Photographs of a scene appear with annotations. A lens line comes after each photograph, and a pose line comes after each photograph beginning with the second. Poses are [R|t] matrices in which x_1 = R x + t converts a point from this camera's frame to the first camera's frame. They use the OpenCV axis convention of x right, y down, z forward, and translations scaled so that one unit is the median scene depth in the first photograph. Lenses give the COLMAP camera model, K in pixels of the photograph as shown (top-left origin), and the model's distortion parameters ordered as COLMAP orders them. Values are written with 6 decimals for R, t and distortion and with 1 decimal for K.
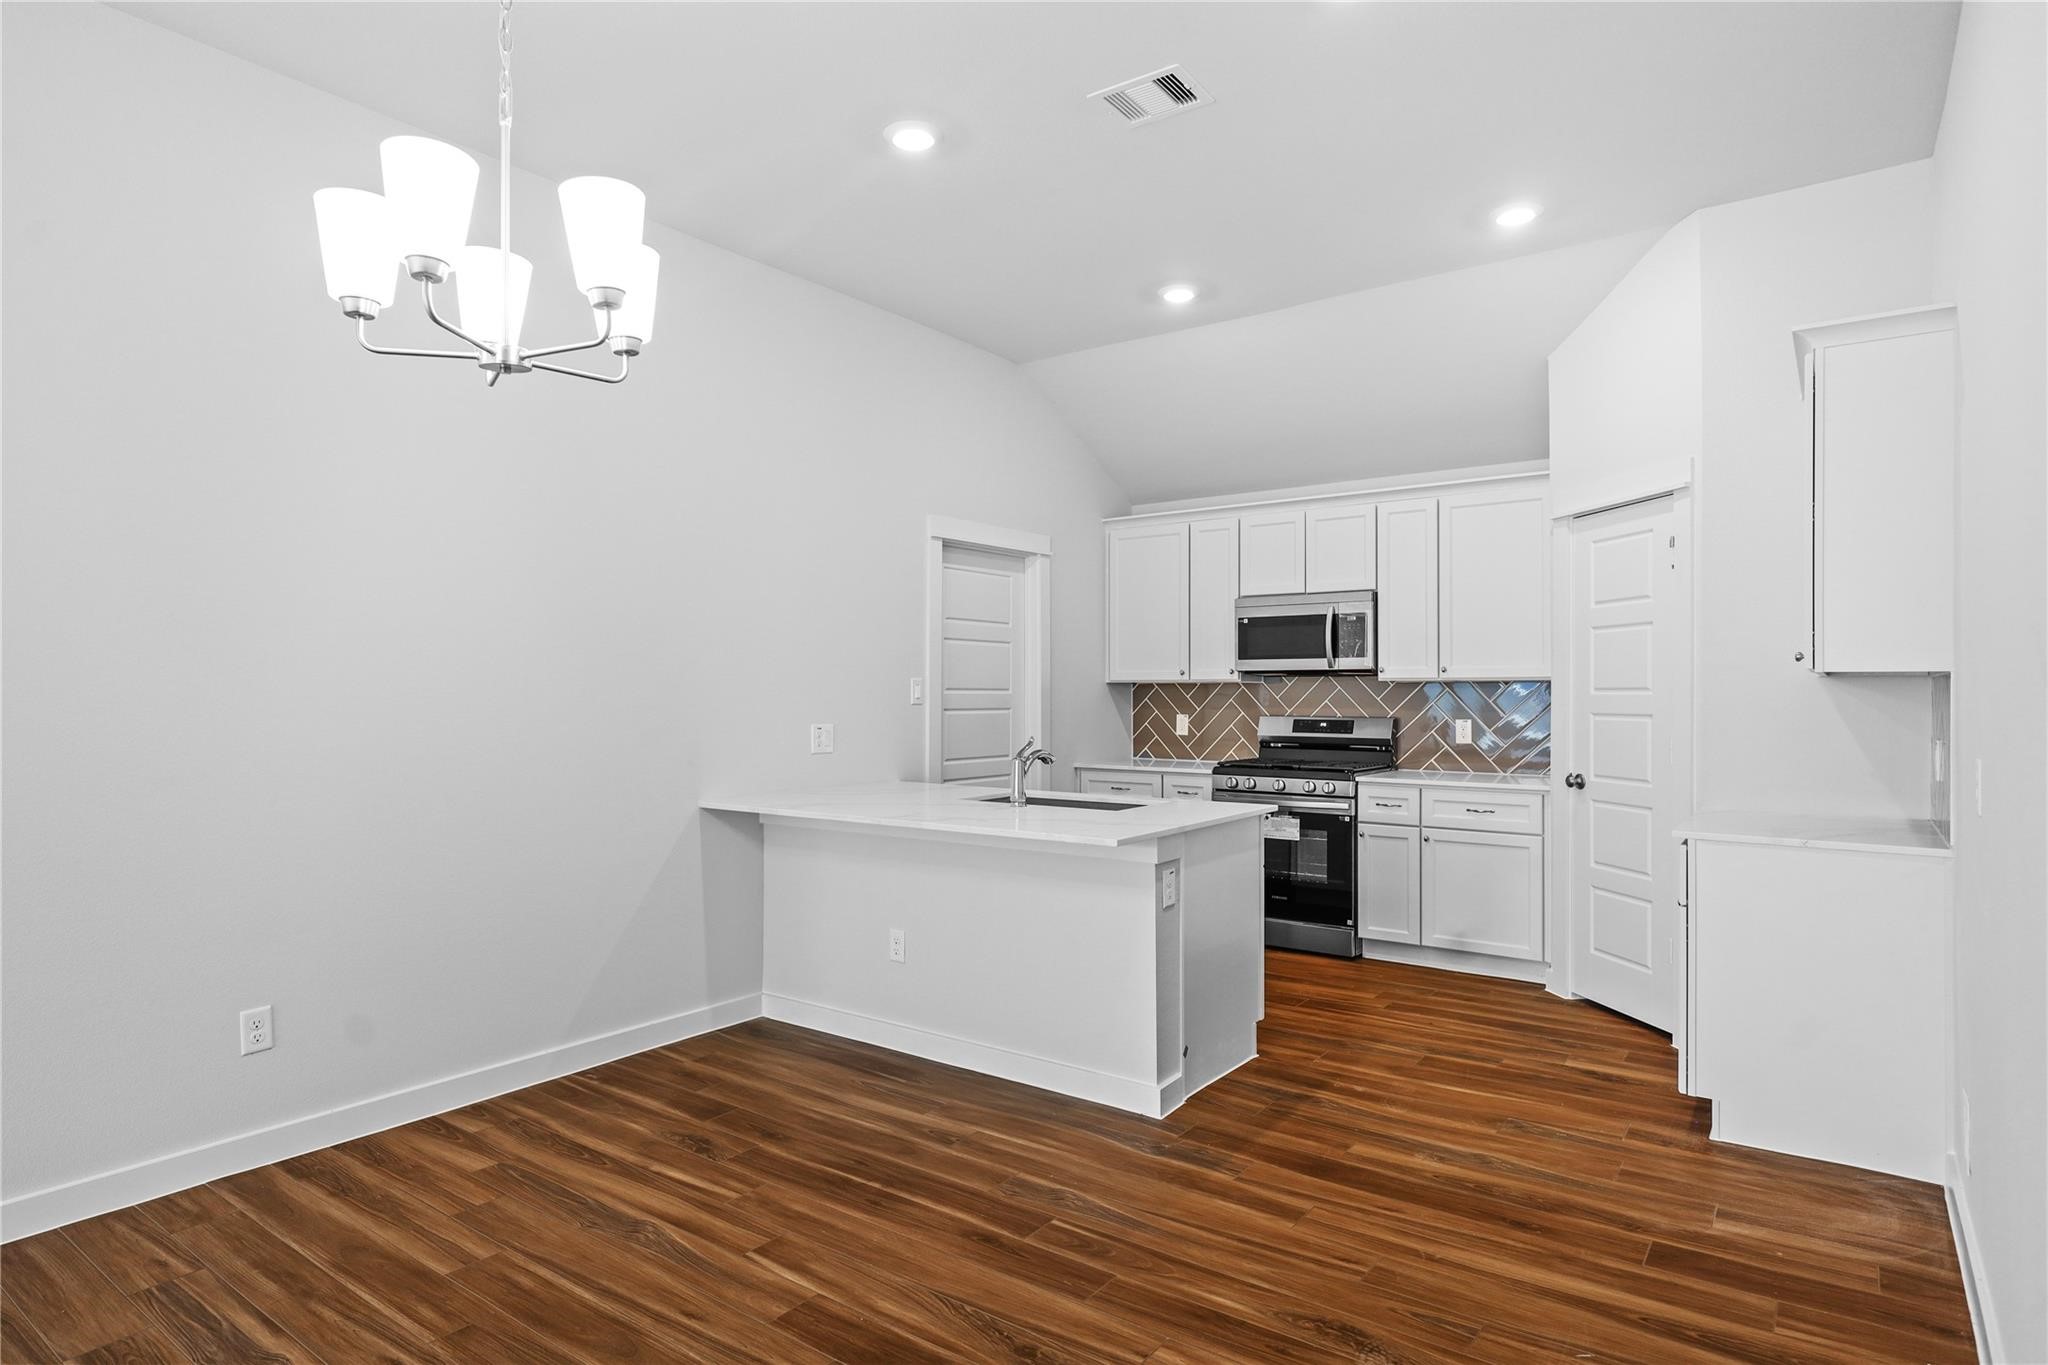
lens RADIAL K [[1121.9, 0, 1028.2], [0, 1121.9, 684.9], [0, 0, 1]] dist [0.000327, 0.001830]
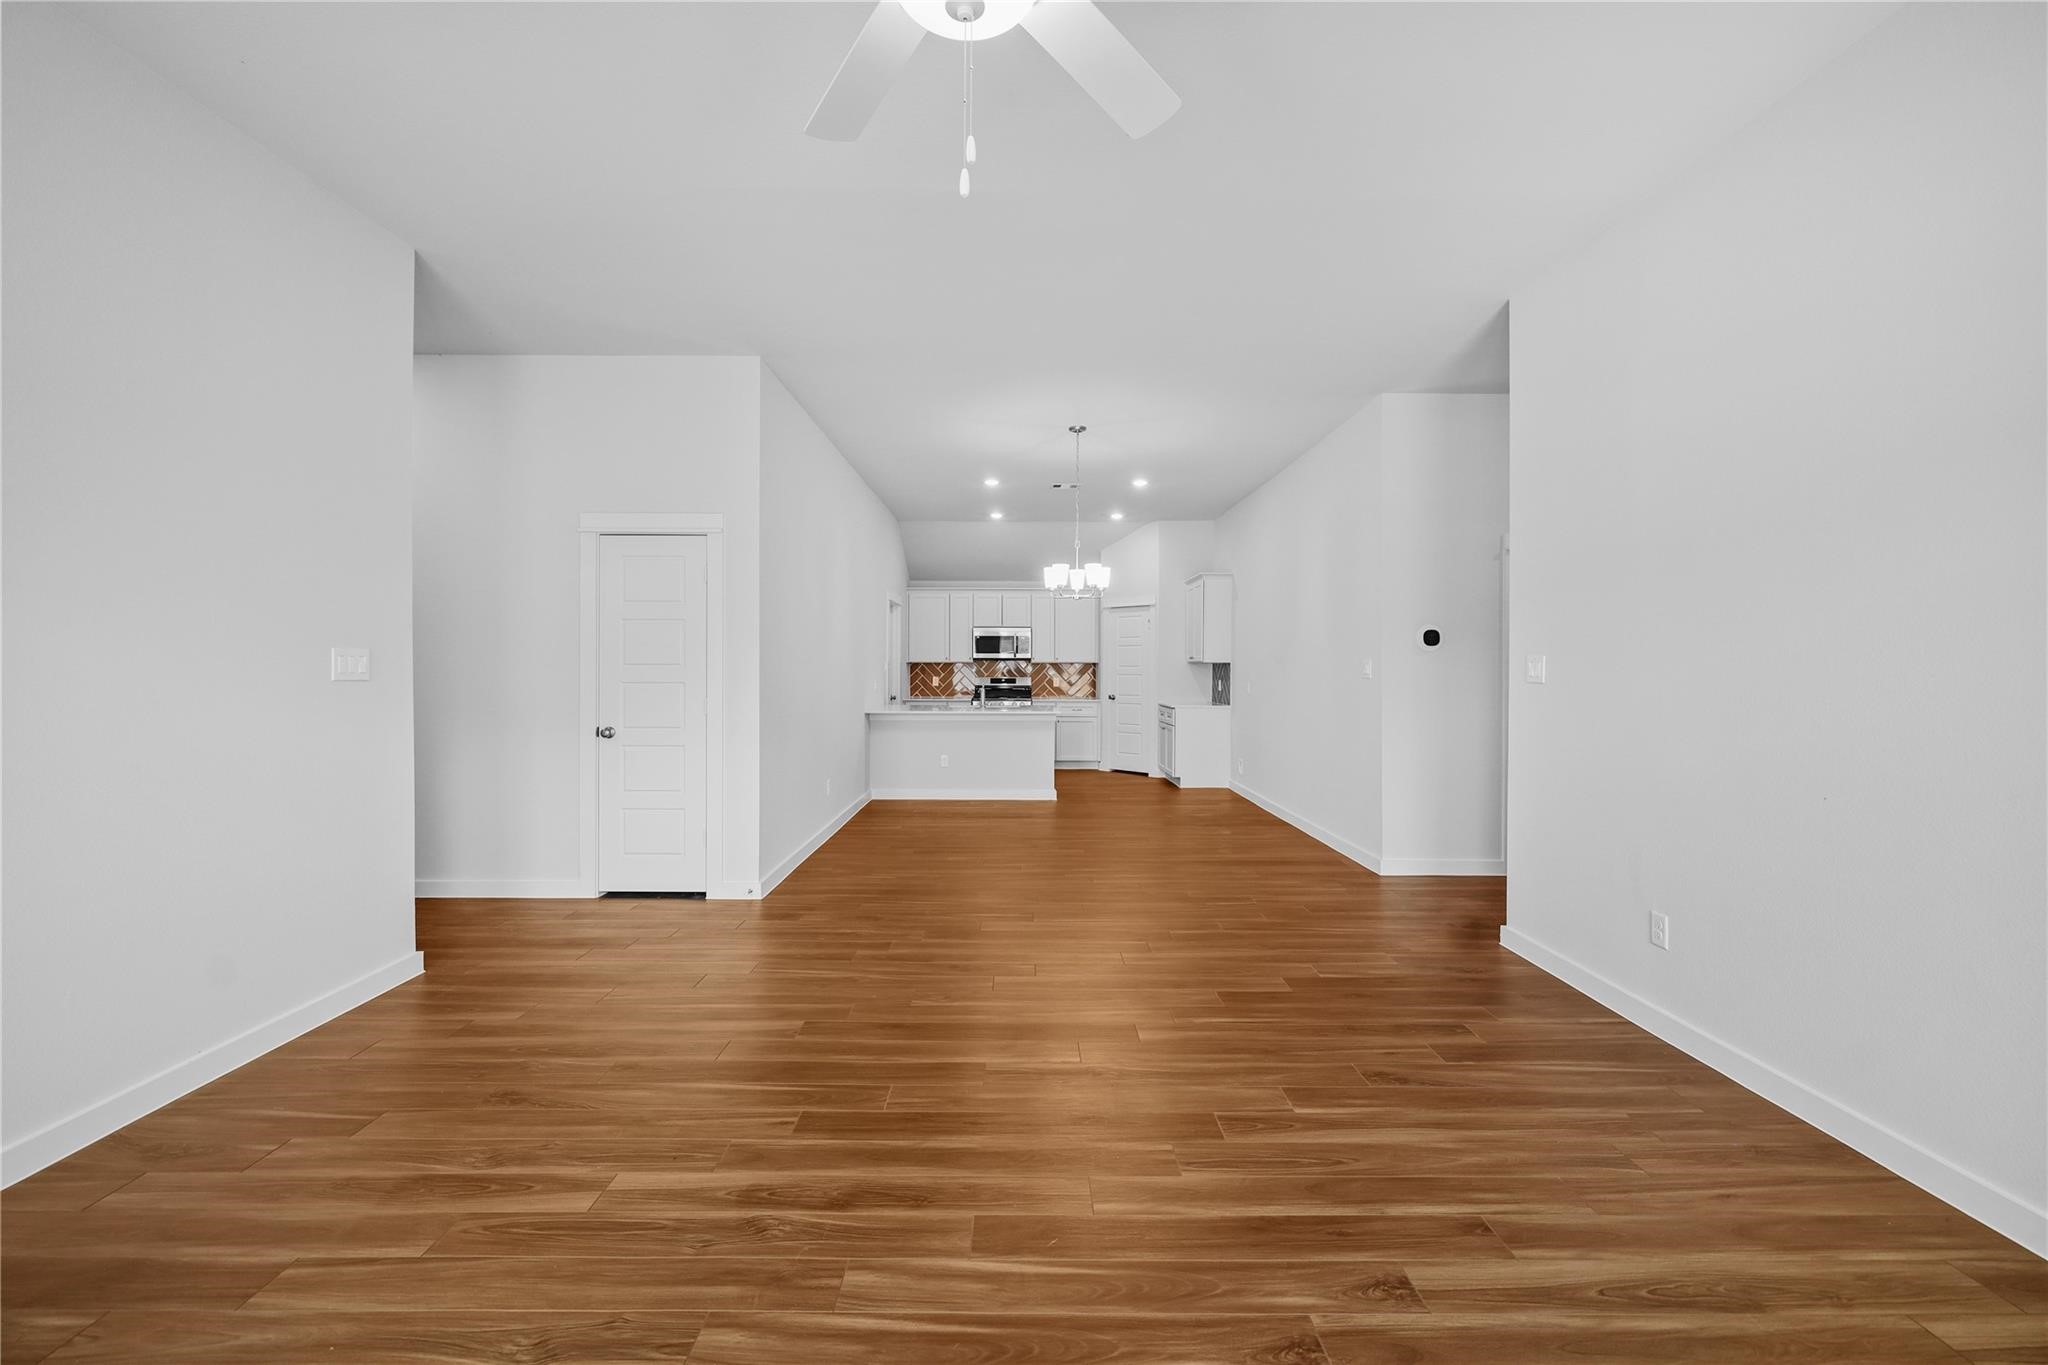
lens RADIAL K [[822.2, 0, 1026.0], [0, 822.2, 676.7], [0, 0, 1]] dist [-0.001287, 0.001242]
pose [[0.802952, -0.003957, 0.596030, -0.861226], [-0.006955, 0.999848, 0.016007, -0.001710], [-0.596003, -0.016998, 0.802802, -0.531144]]
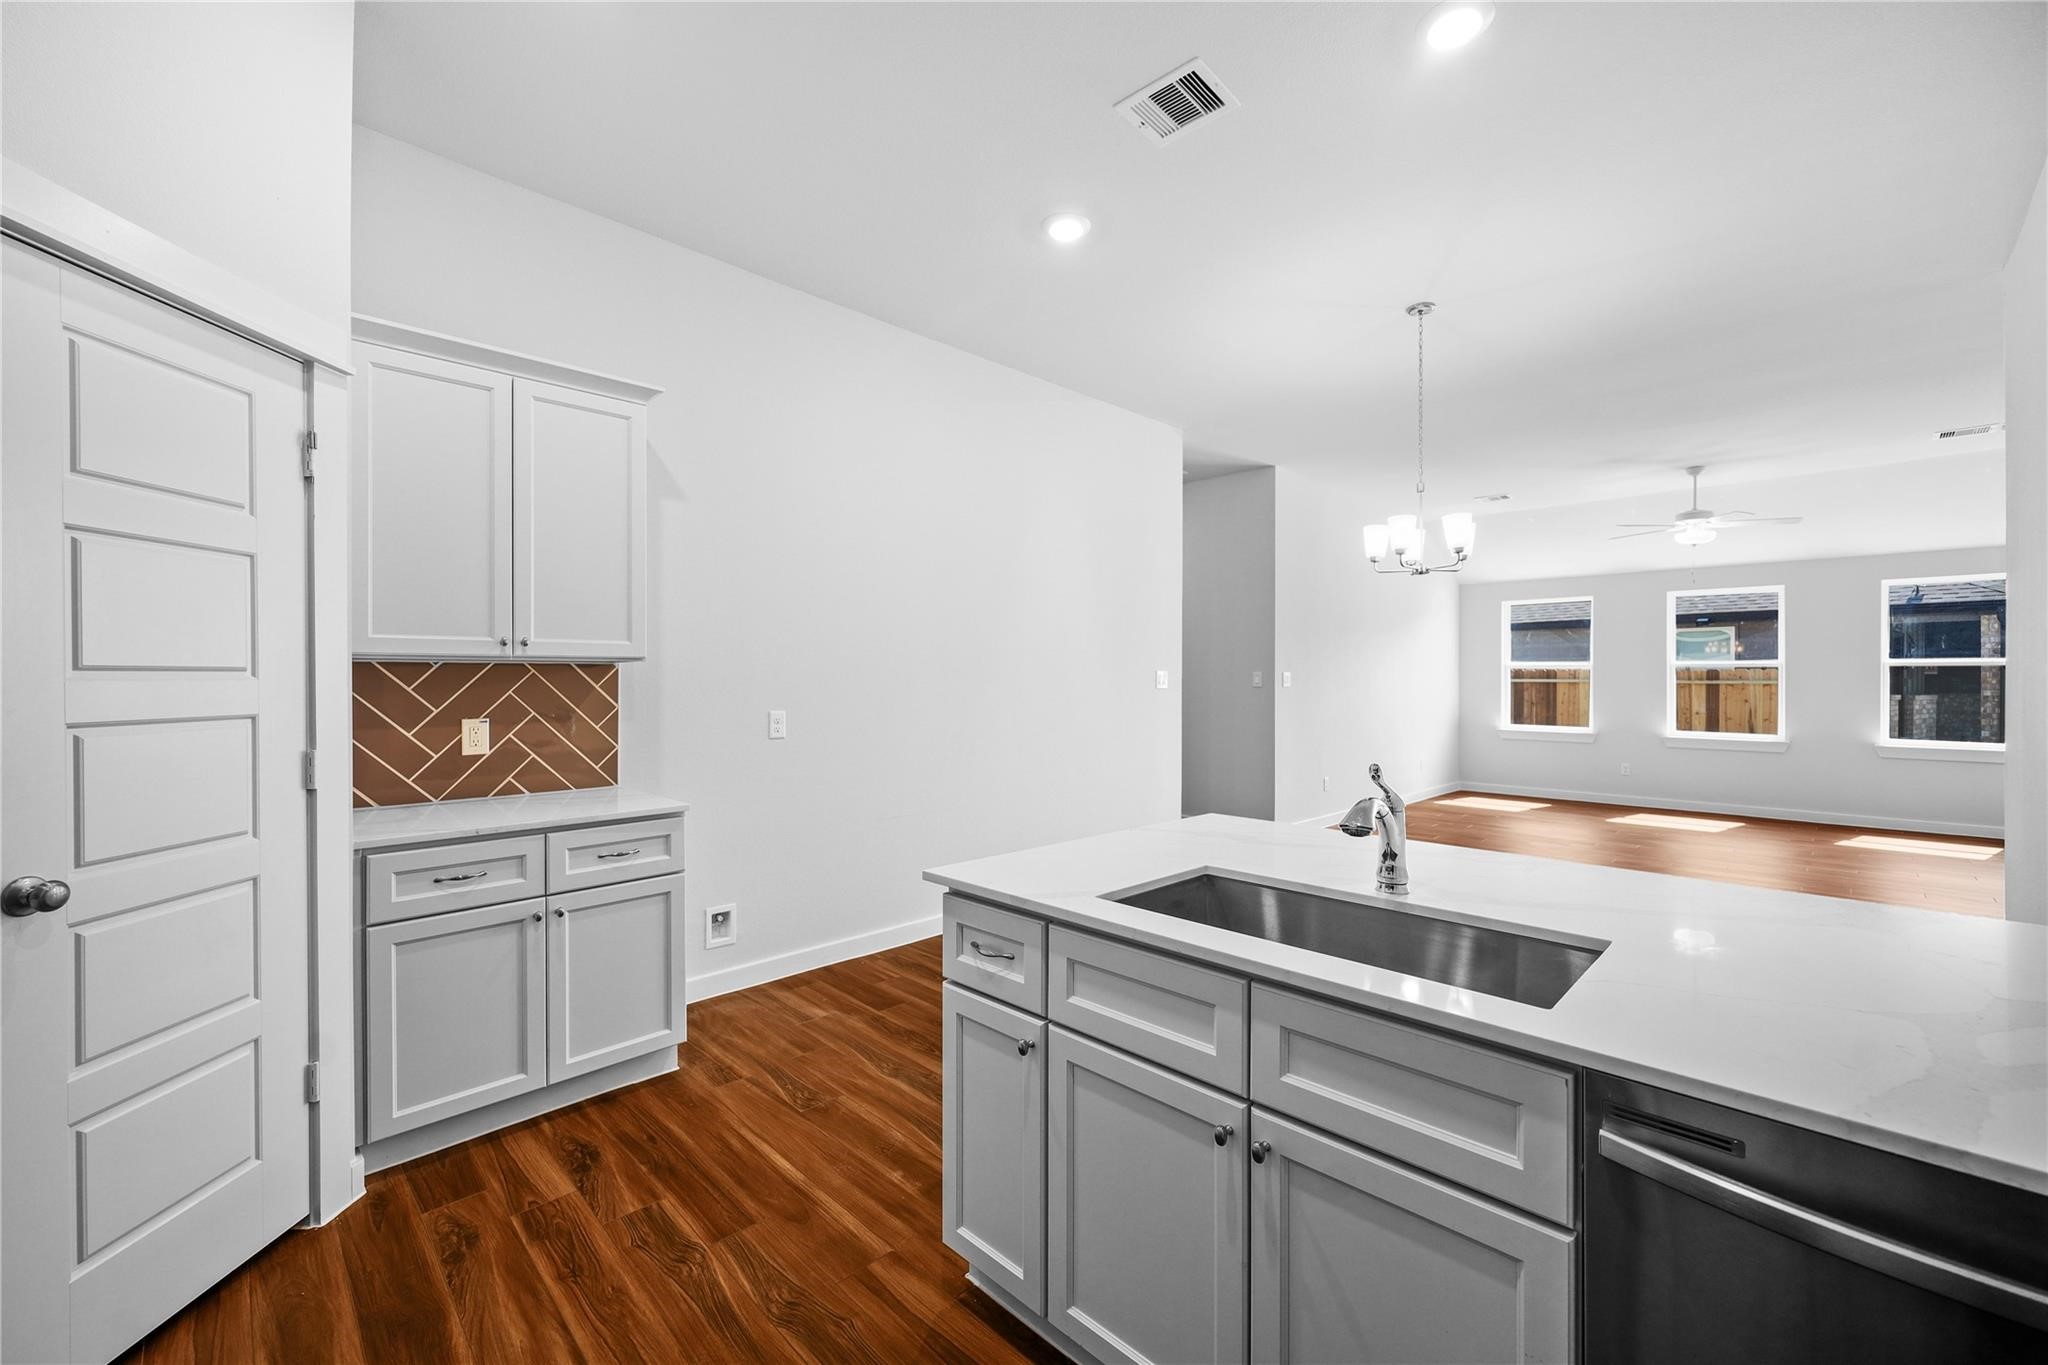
lens RADIAL K [[822.2, 0, 1027.2], [0, 822.2, 674.8], [0, 0, 1]] dist [-0.001287, 0.001242]
pose [[-0.987669, -0.000244, 0.156554, 0.076788], [-0.001899, 0.999944, -0.010420, 0.007367], [-0.156543, -0.010588, -0.987614, 1.068693]]
